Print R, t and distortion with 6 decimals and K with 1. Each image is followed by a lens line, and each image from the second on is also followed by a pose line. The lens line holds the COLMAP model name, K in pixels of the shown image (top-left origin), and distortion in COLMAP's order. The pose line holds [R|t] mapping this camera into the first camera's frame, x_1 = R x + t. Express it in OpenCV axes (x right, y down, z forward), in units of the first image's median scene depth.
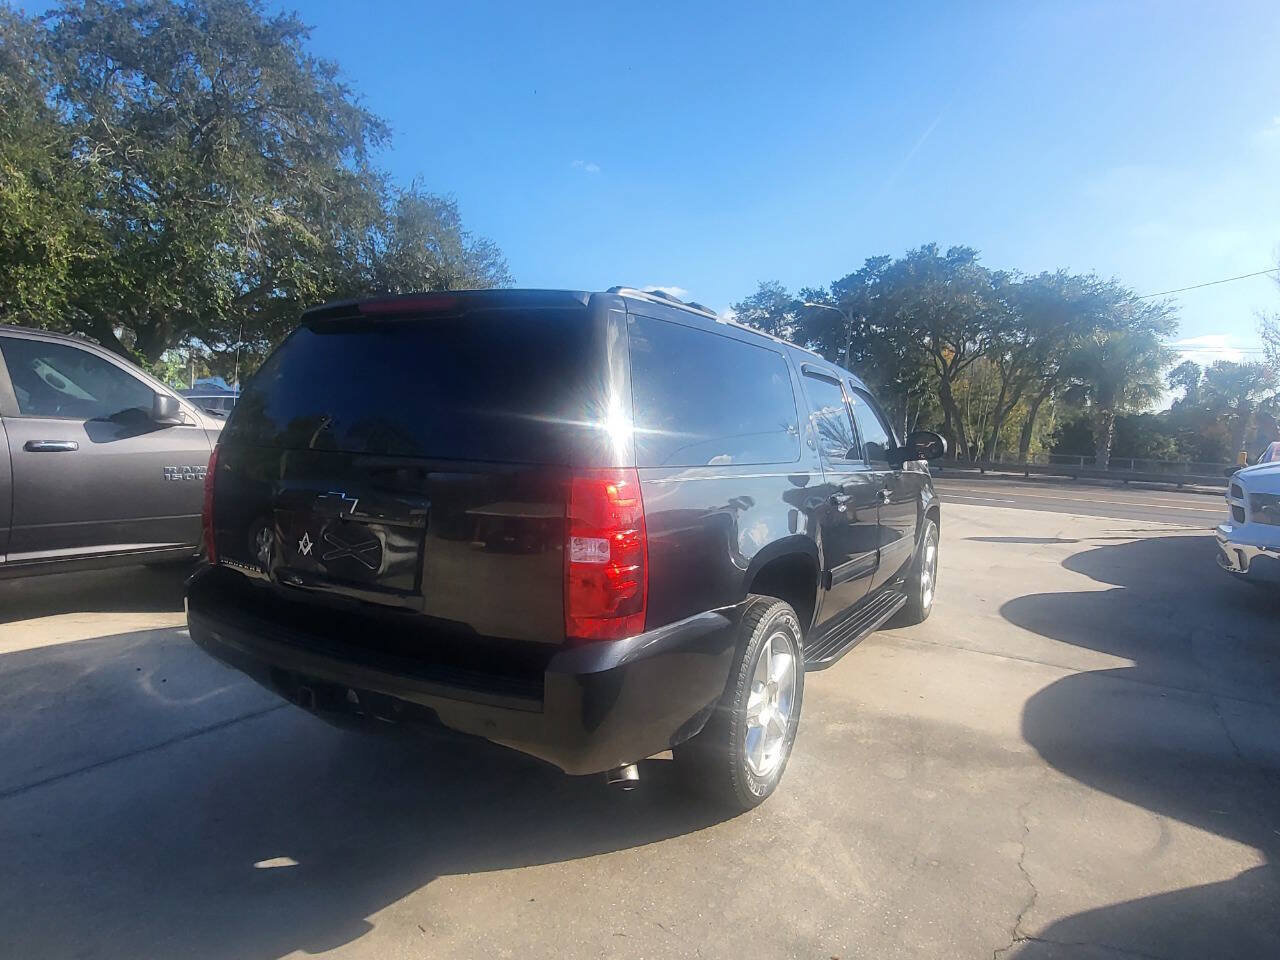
lens RADIAL K [[772.9, 0, 640.6], [0, 772.9, 478.2], [0, 0, 1]] dist [0.008549, -0.010480]
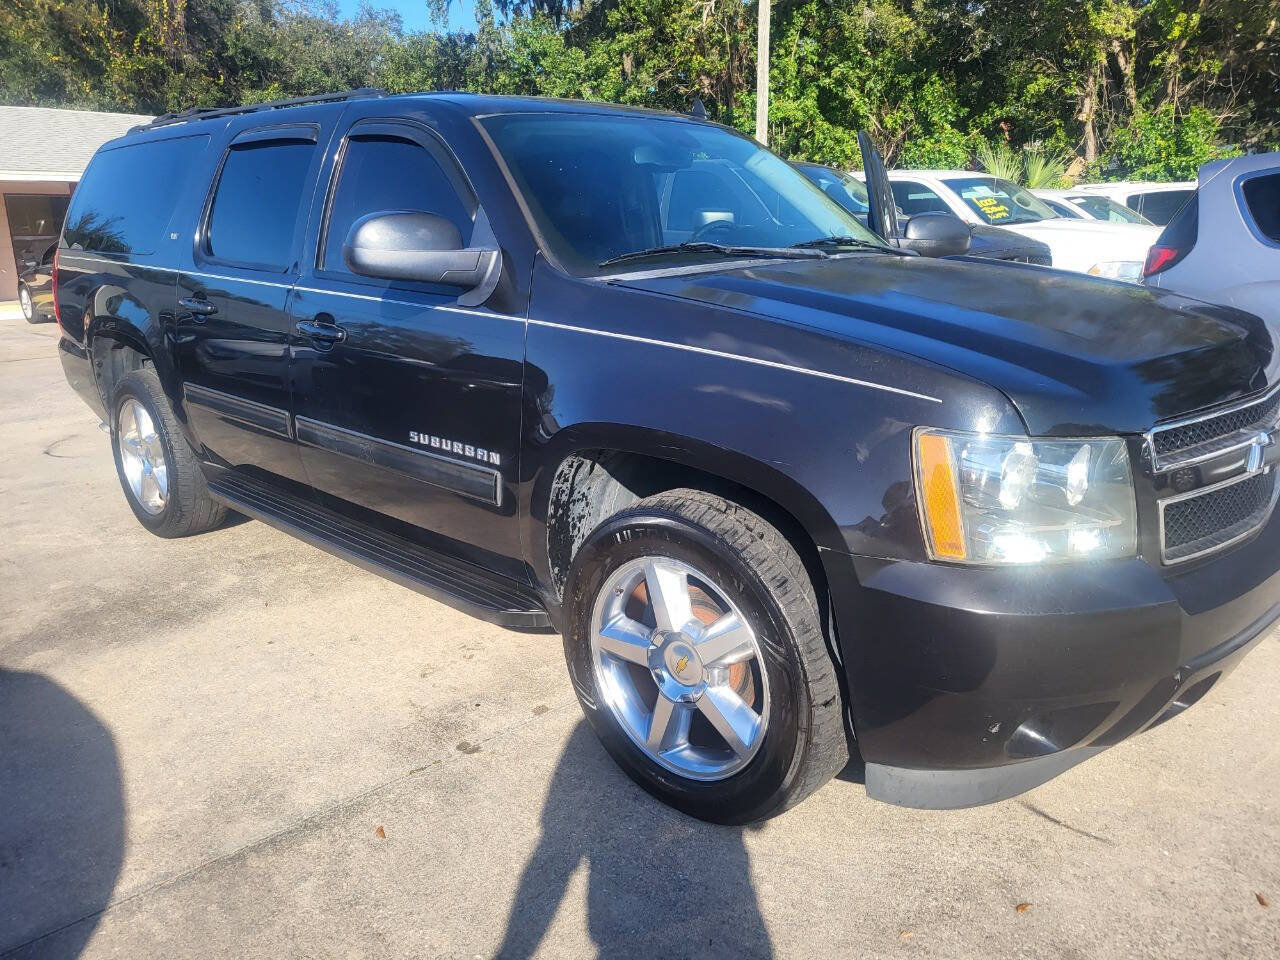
lens RADIAL K [[966.6, 0, 624.9], [0, 966.6, 457.5], [0, 0, 1]] dist [0.058952, -0.040513]
pose [[-0.256152, 0.192343, -0.947307, 0.878772], [-0.059616, 0.974994, 0.214085, -0.052923], [0.964796, 0.111313, -0.238280, 1.283594]]
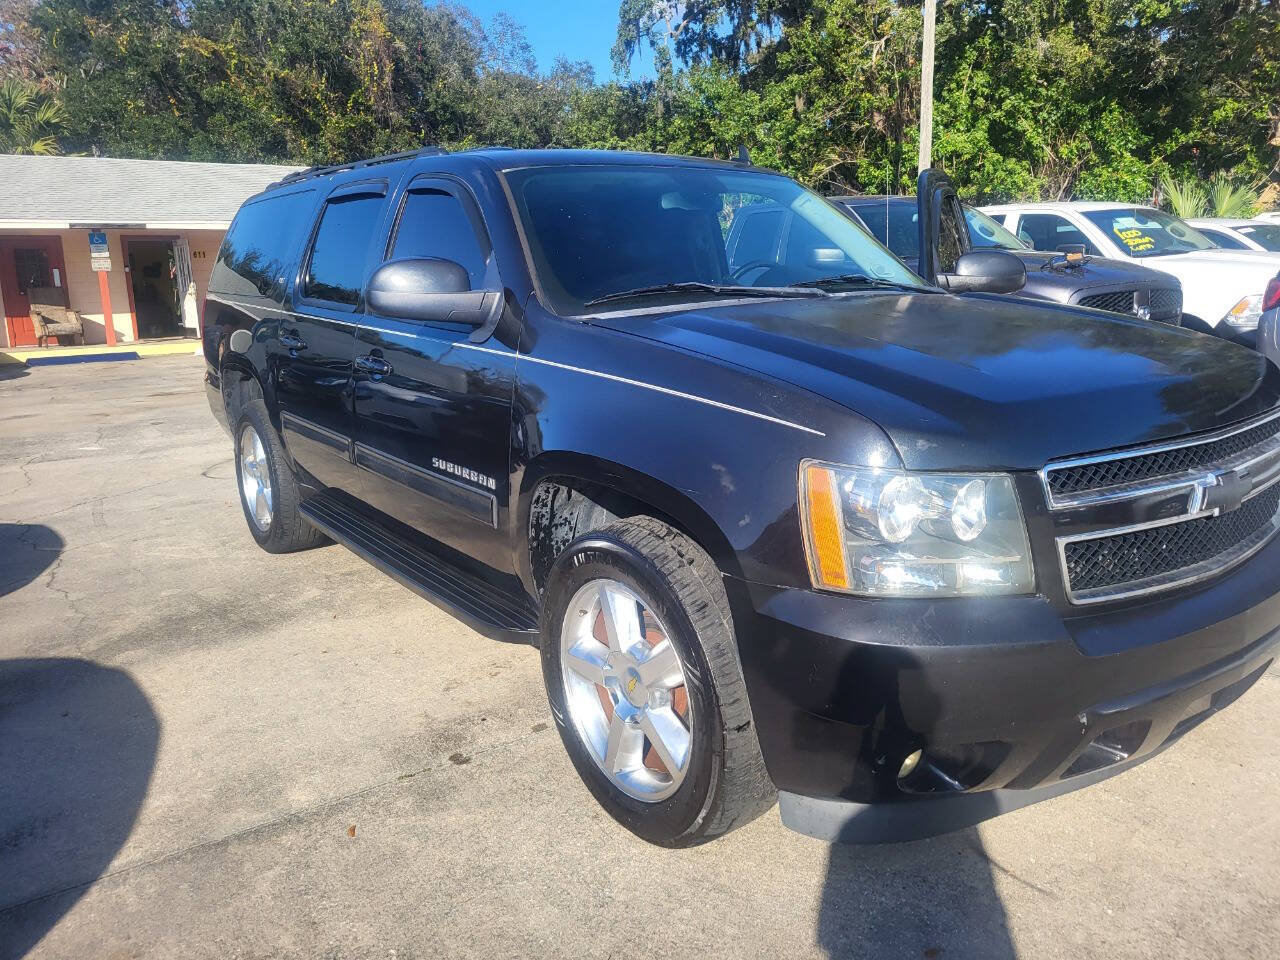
lens RADIAL K [[966.6, 0, 659.9], [0, 966.6, 430.1], [0, 0, 1]] dist [0.058952, -0.040513]
pose [[-0.398458, 0.128782, -0.908100, 0.866290], [-0.049394, 0.985644, 0.161452, -0.062228], [0.915856, 0.109187, -0.386376, 1.396795]]
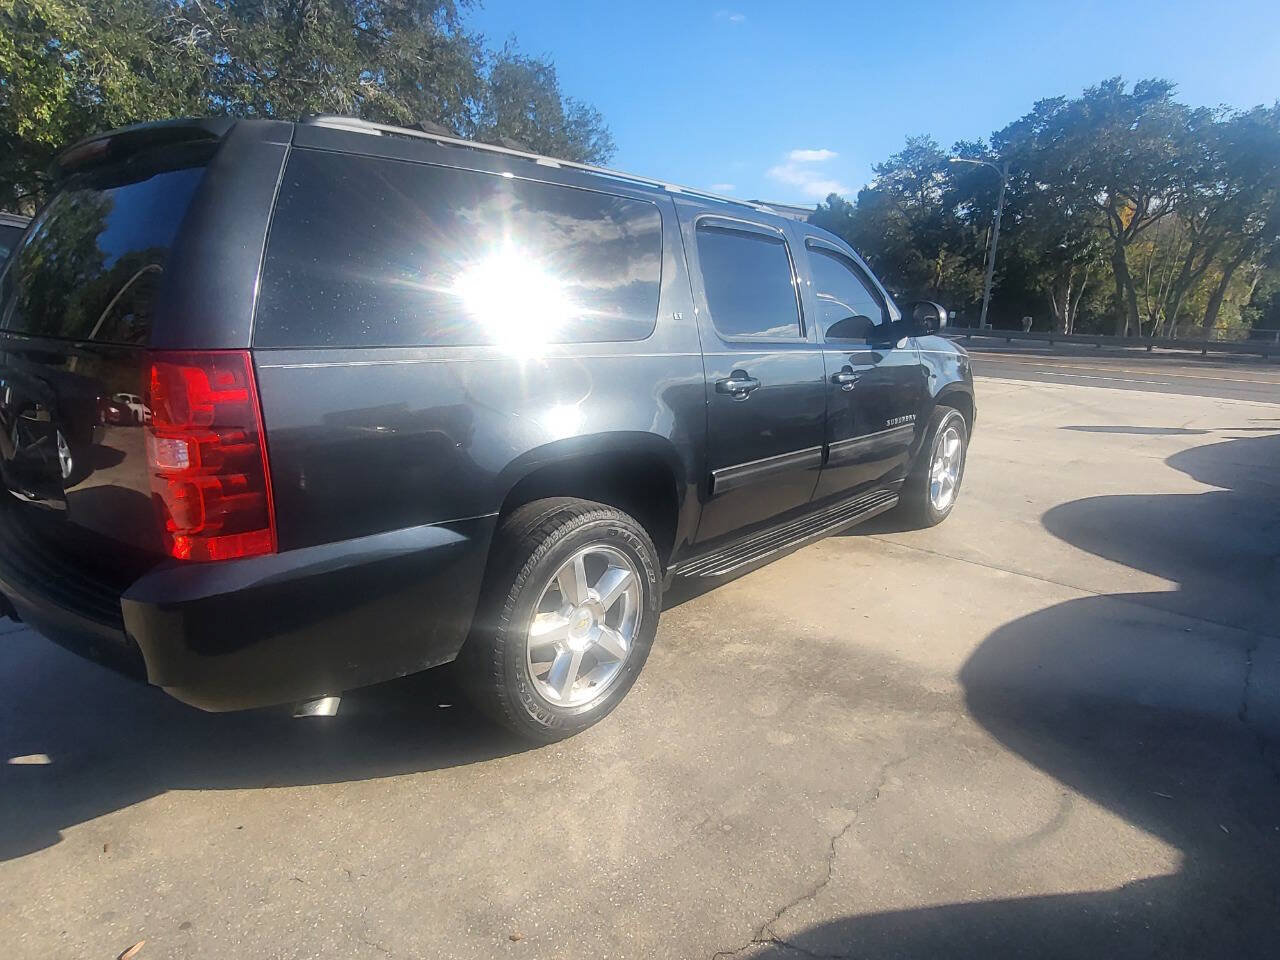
lens RADIAL K [[772.9, 0, 636.7], [0, 772.9, 478.9], [0, 0, 1]] dist [0.008549, -0.010480]
pose [[0.983299, 0.024561, -0.180334, 0.227869], [0.003392, 0.988207, 0.153086, -0.000807], [0.181967, -0.151141, 0.971619, 0.122997]]
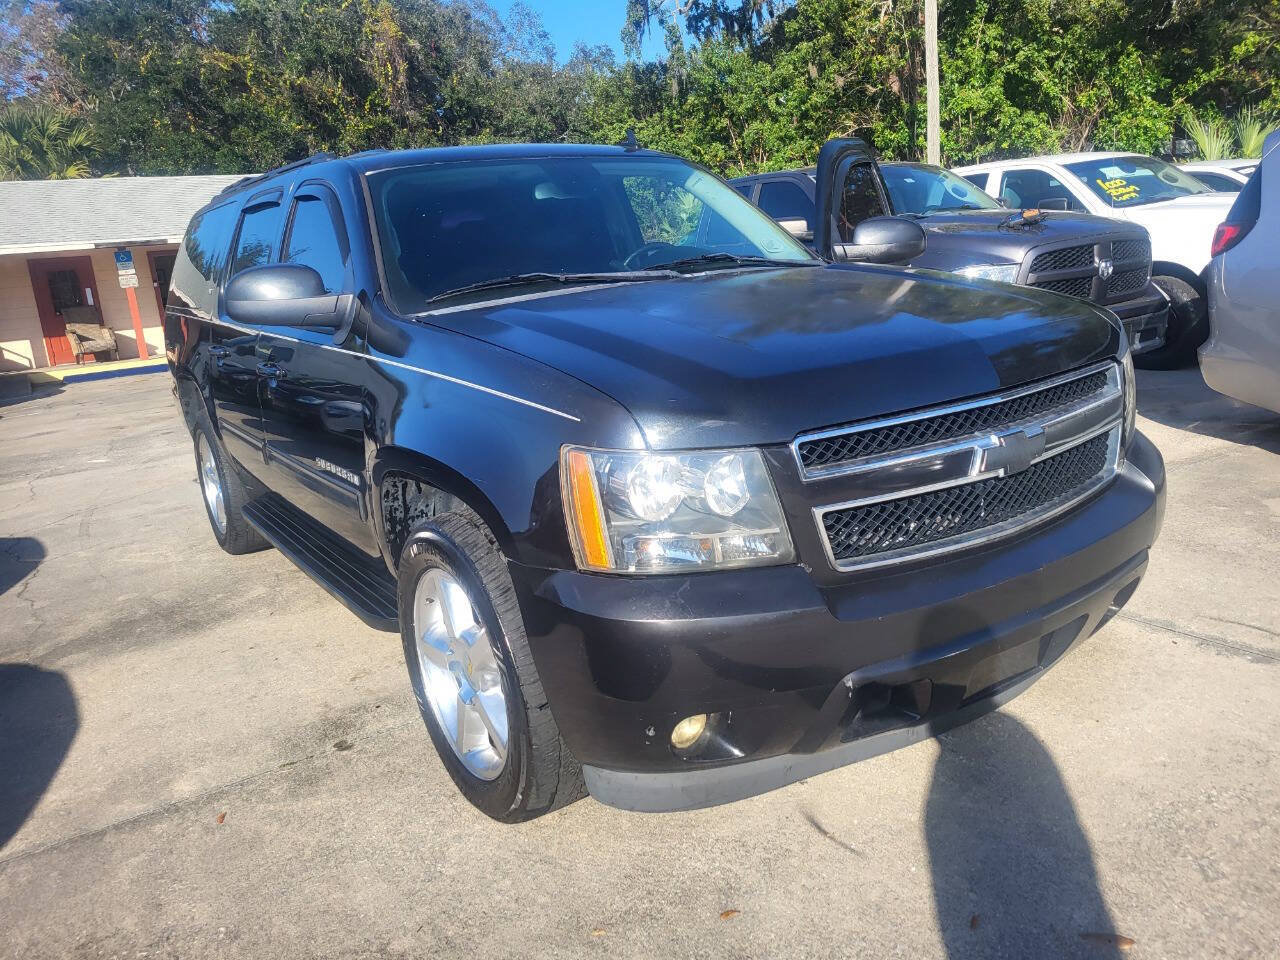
lens RADIAL K [[966.6, 0, 648.2], [0, 966.6, 431.9], [0, 0, 1]] dist [0.058952, -0.040513]
pose [[-0.441996, 0.171119, -0.880544, 0.827718], [0.015534, 0.982949, 0.183222, -0.068499], [0.896883, 0.067305, -0.437118, 1.505364]]
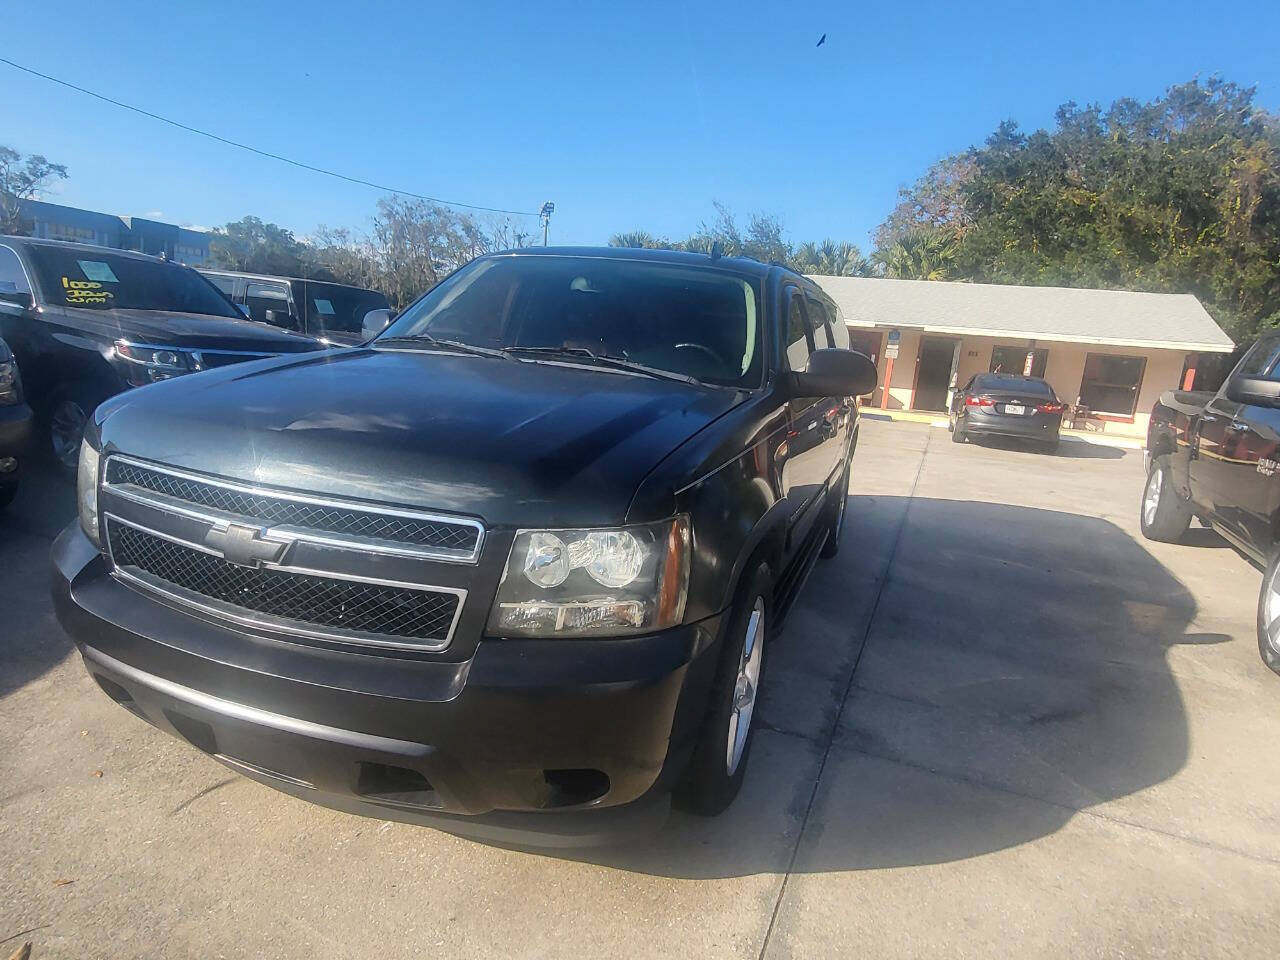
lens RADIAL K [[753.7, 0, 647.2], [0, 753.7, 471.6], [0, 0, 1]] dist [0.000334, -0.004262]
pose [[-0.975602, -0.087782, -0.201232, 0.266755], [-0.133578, 0.964746, 0.226766, -0.111286], [0.174232, 0.248114, -0.952934, 1.810770]]
